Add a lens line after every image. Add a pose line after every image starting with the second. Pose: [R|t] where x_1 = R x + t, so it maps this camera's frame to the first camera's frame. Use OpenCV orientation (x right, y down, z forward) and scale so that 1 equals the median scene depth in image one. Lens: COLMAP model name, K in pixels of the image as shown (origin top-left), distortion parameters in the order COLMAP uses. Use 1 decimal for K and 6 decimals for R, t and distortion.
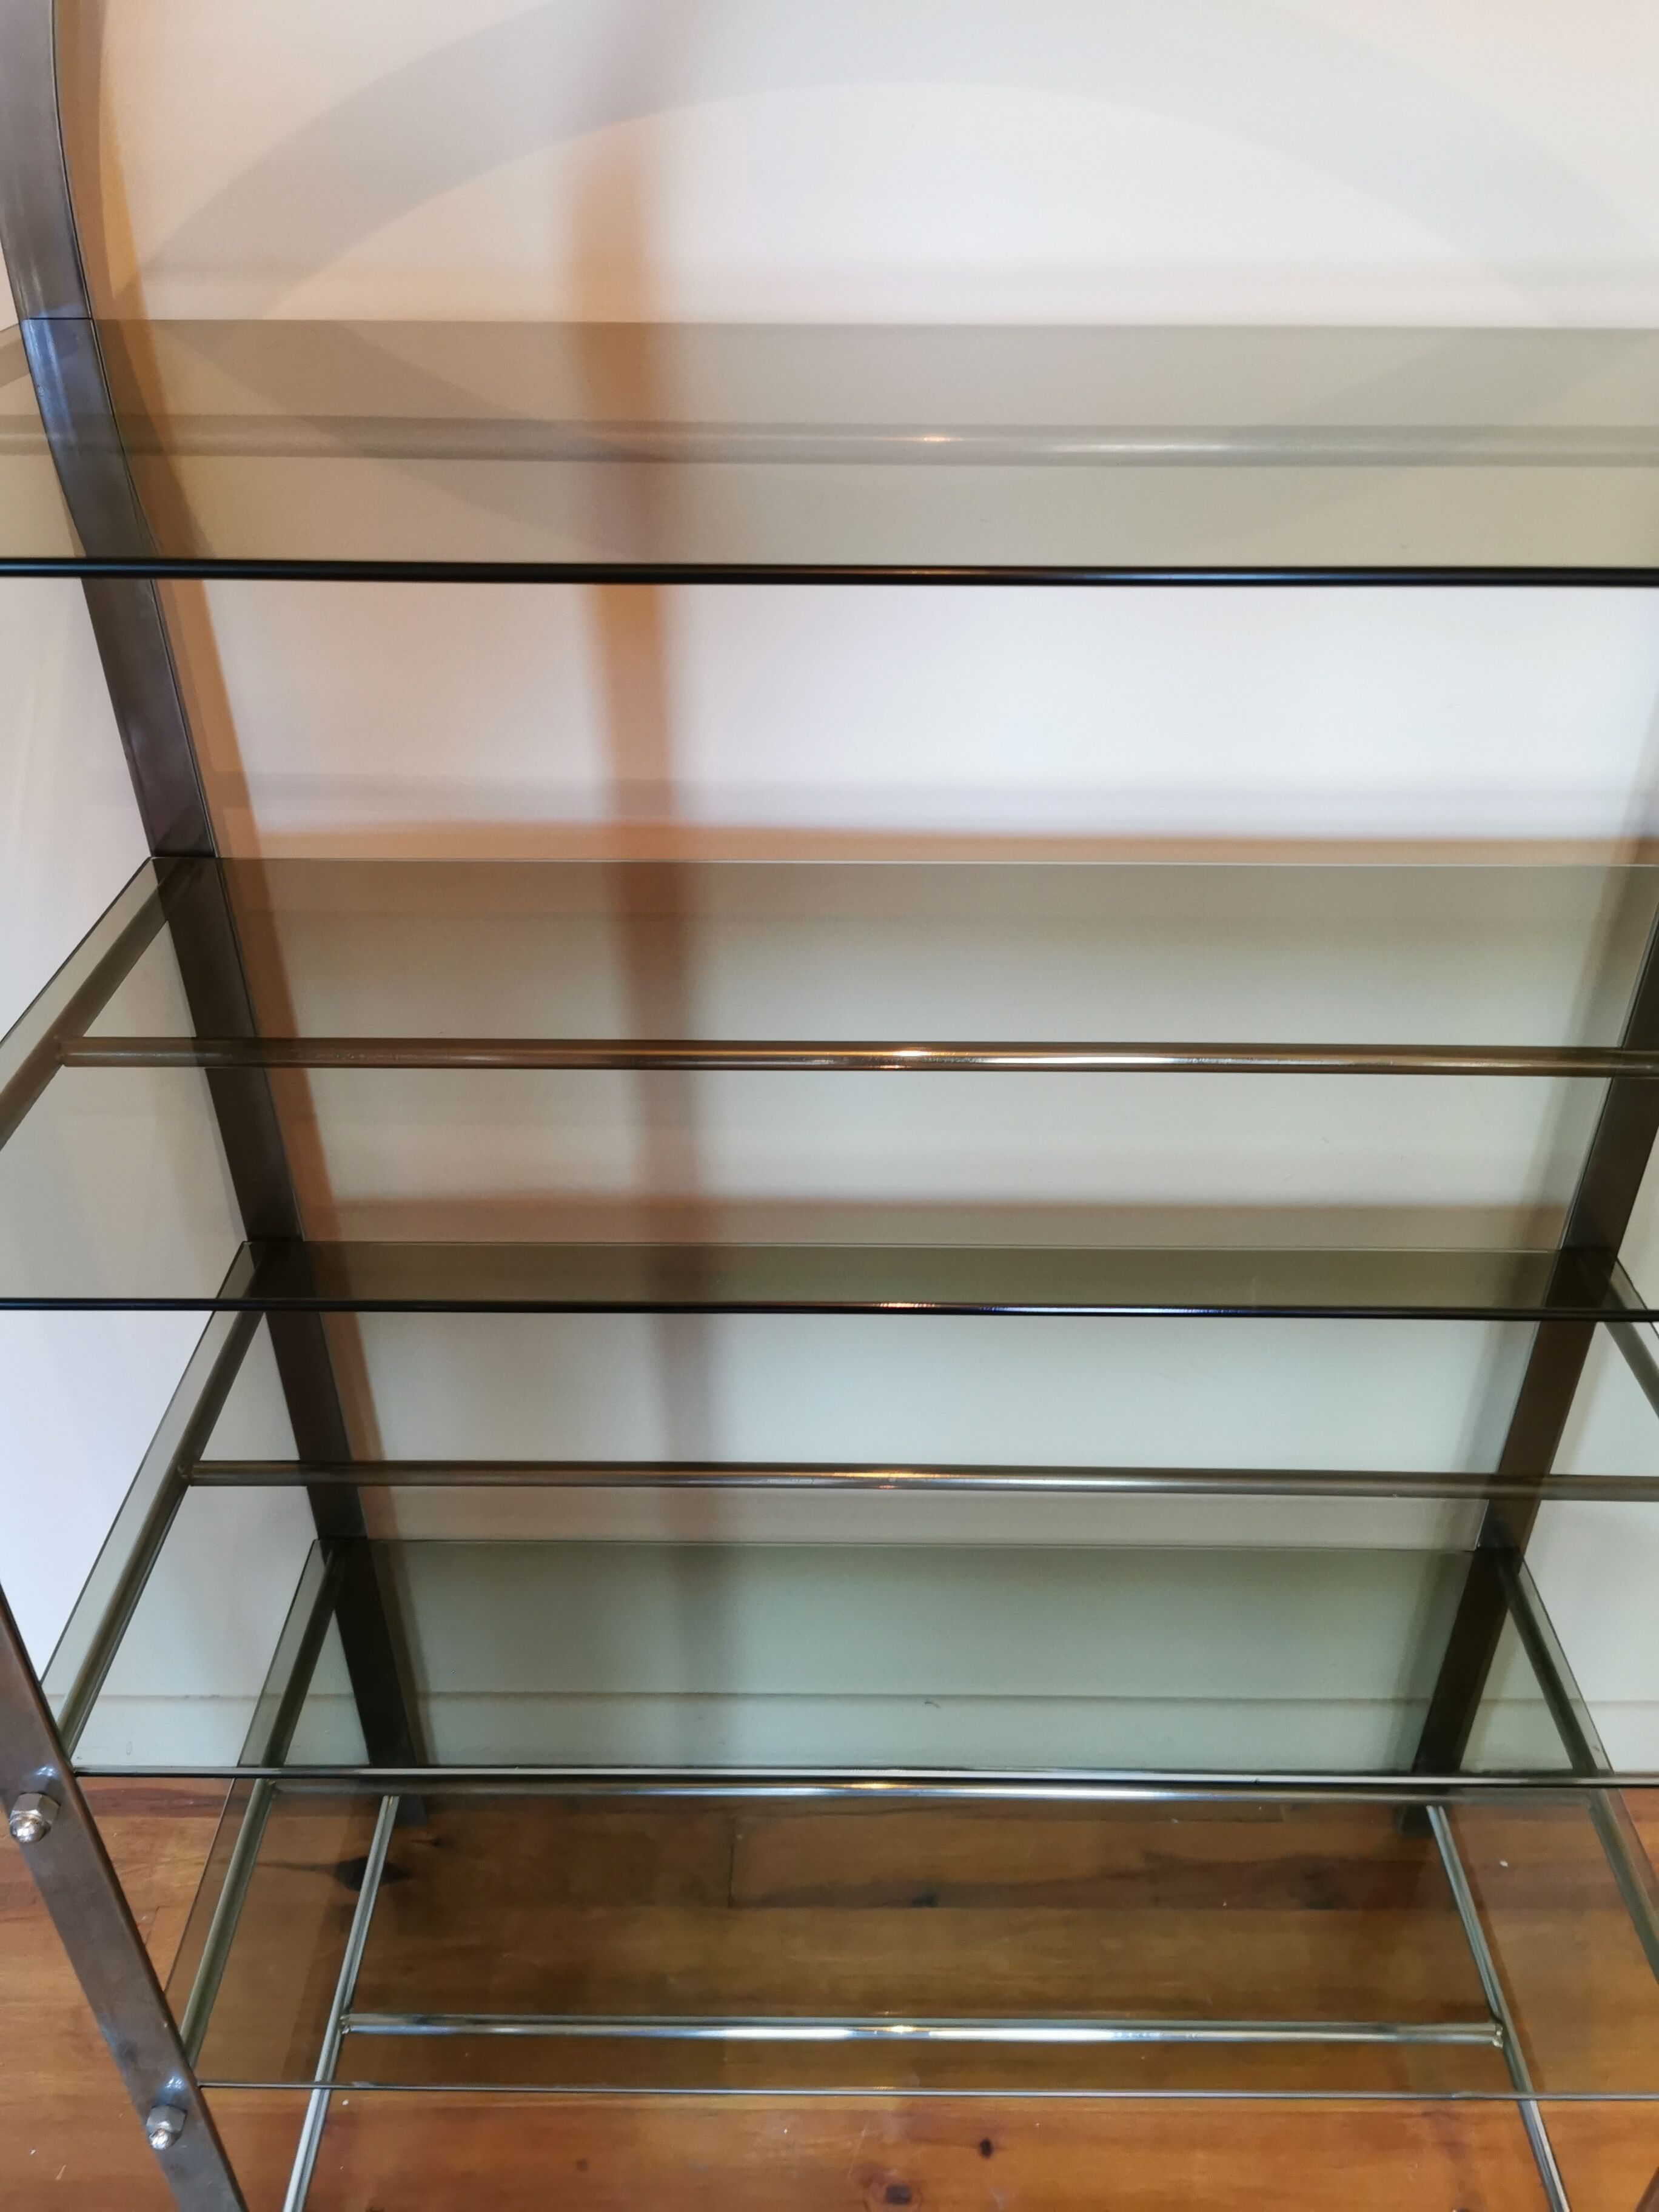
lens RADIAL K [[1789.9, 0, 829.5], [0, 1789.9, 1106.0], [0, 0, 1]] dist [0.048602, -0.074594]
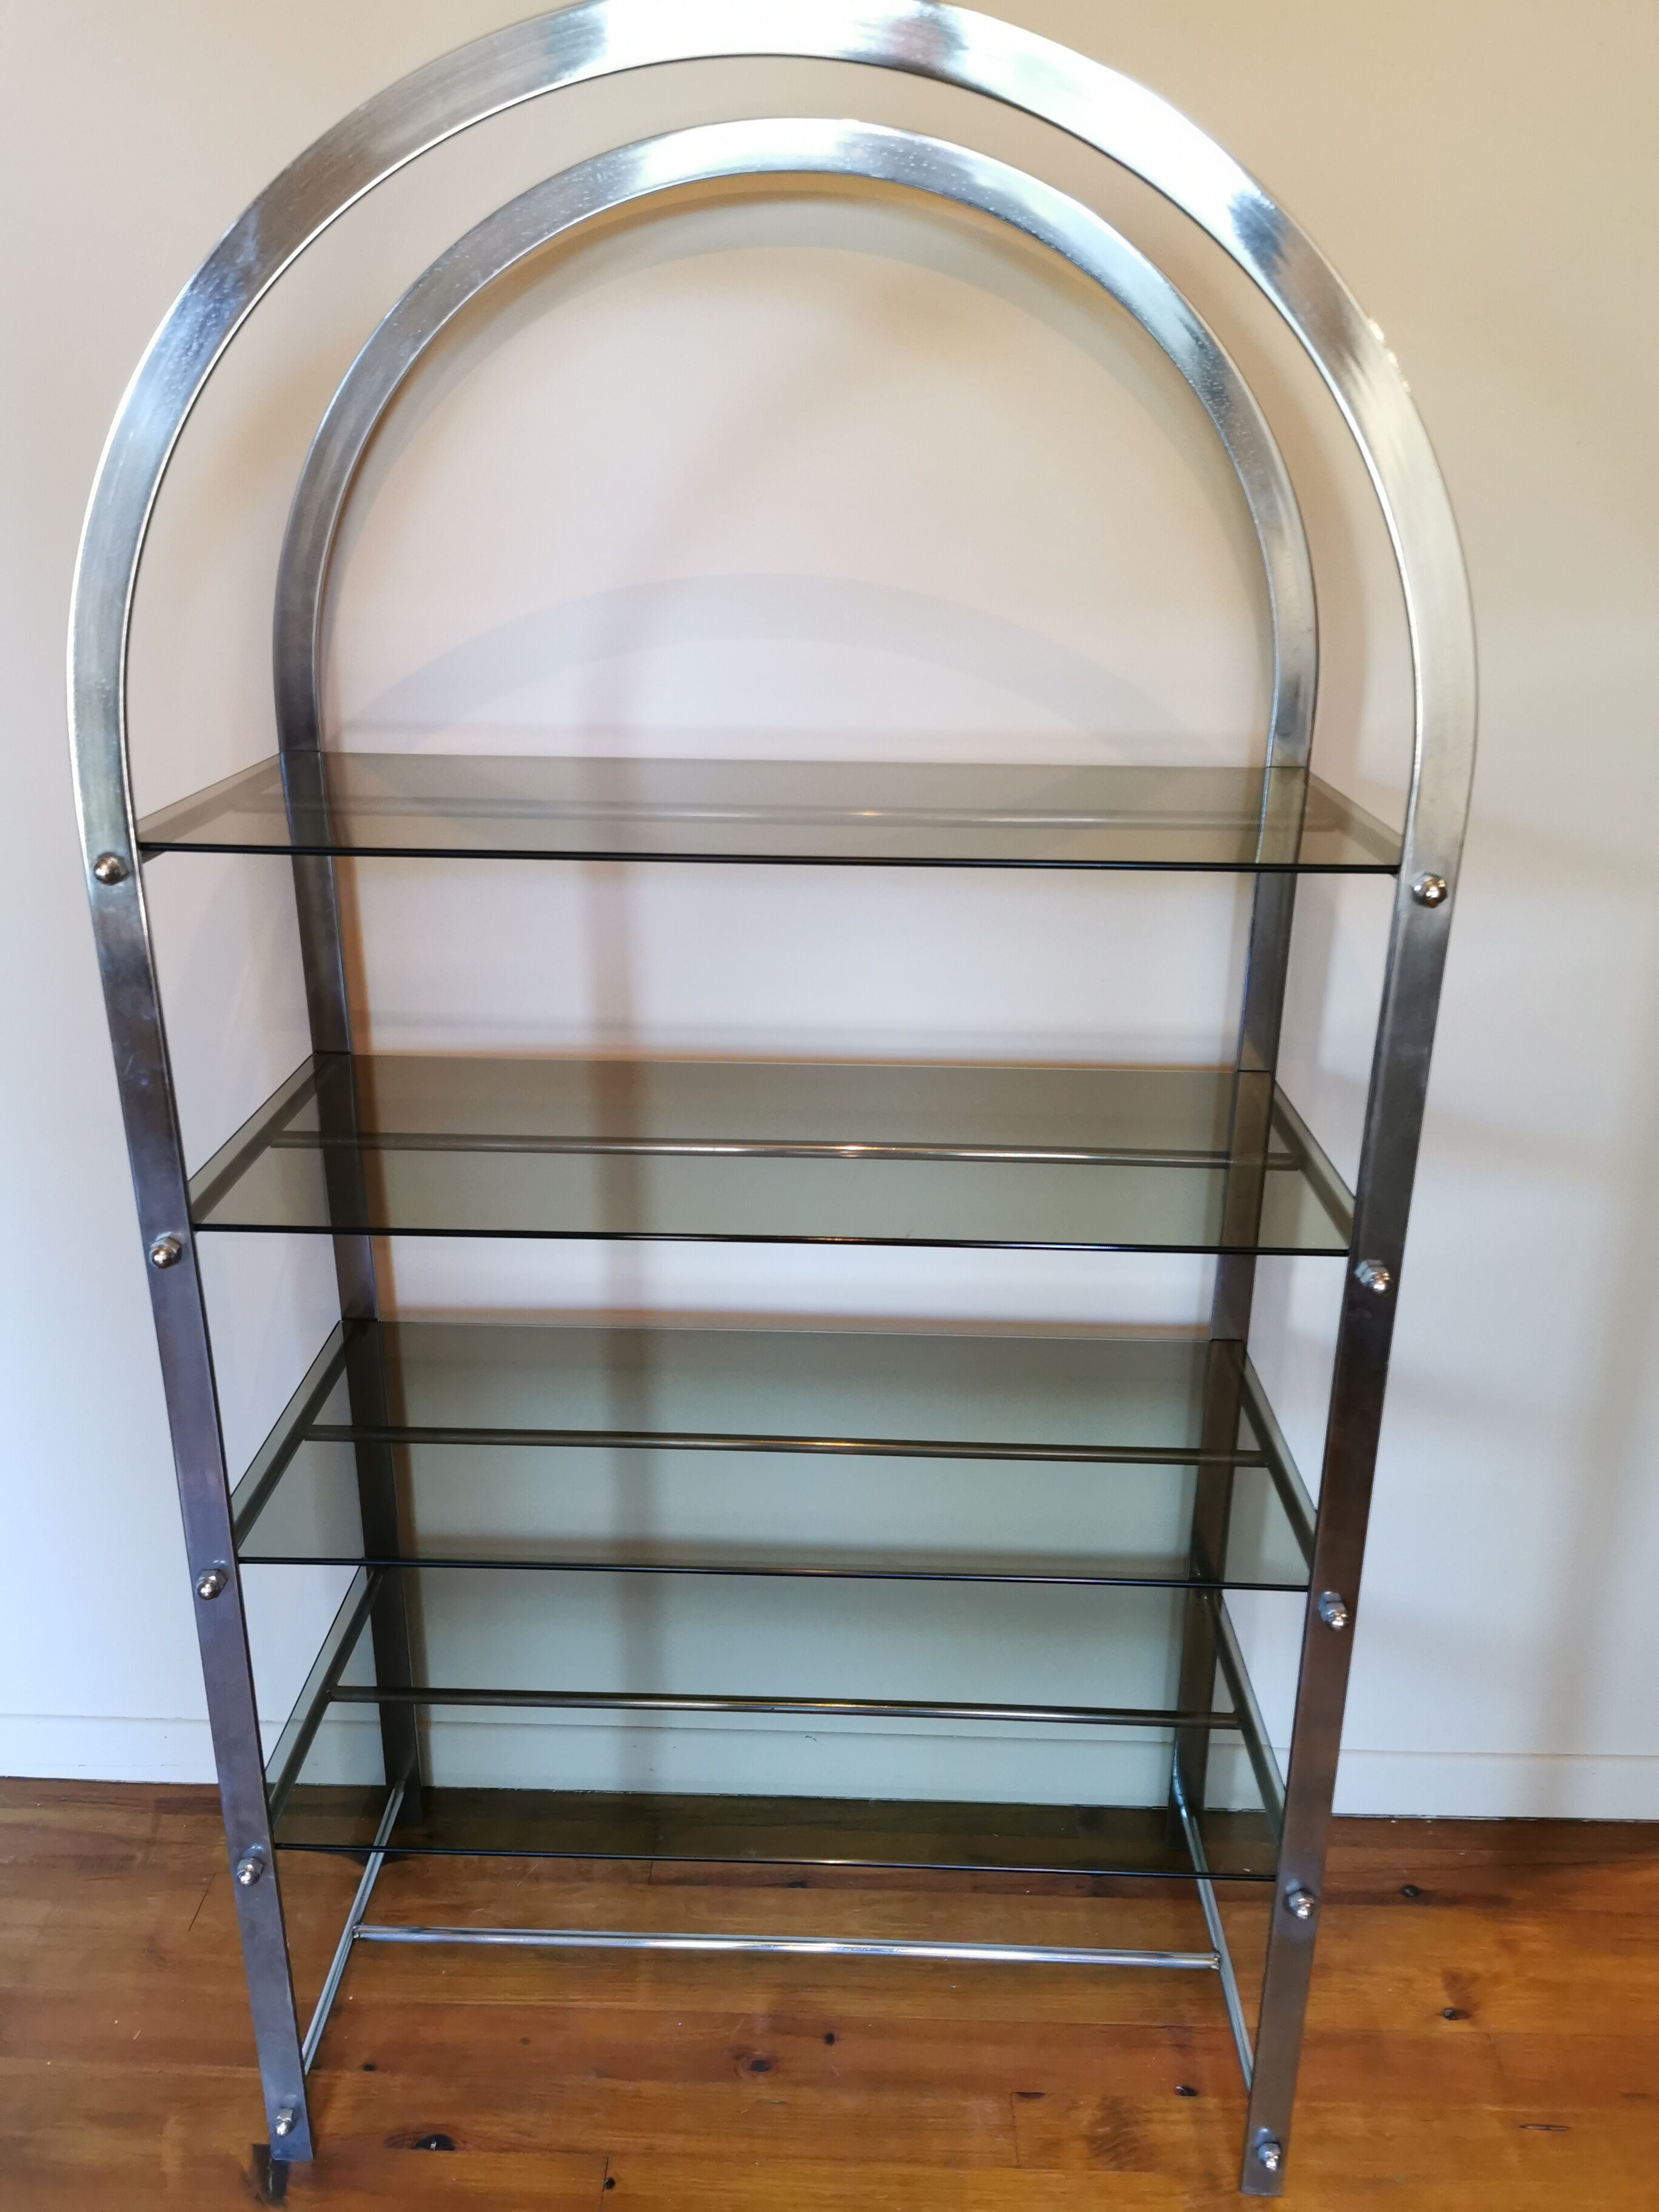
lens RADIAL K [[1789.8, 0, 820.4], [0, 1789.8, 1104.0], [0, 0, 1]] dist [0.015407, -0.041261]
pose [[0.999669, 0.020844, -0.015049, 0.085737], [-0.023728, 0.973365, -0.228030, 0.207932], [0.009895, 0.228312, 0.973538, -0.443677]]
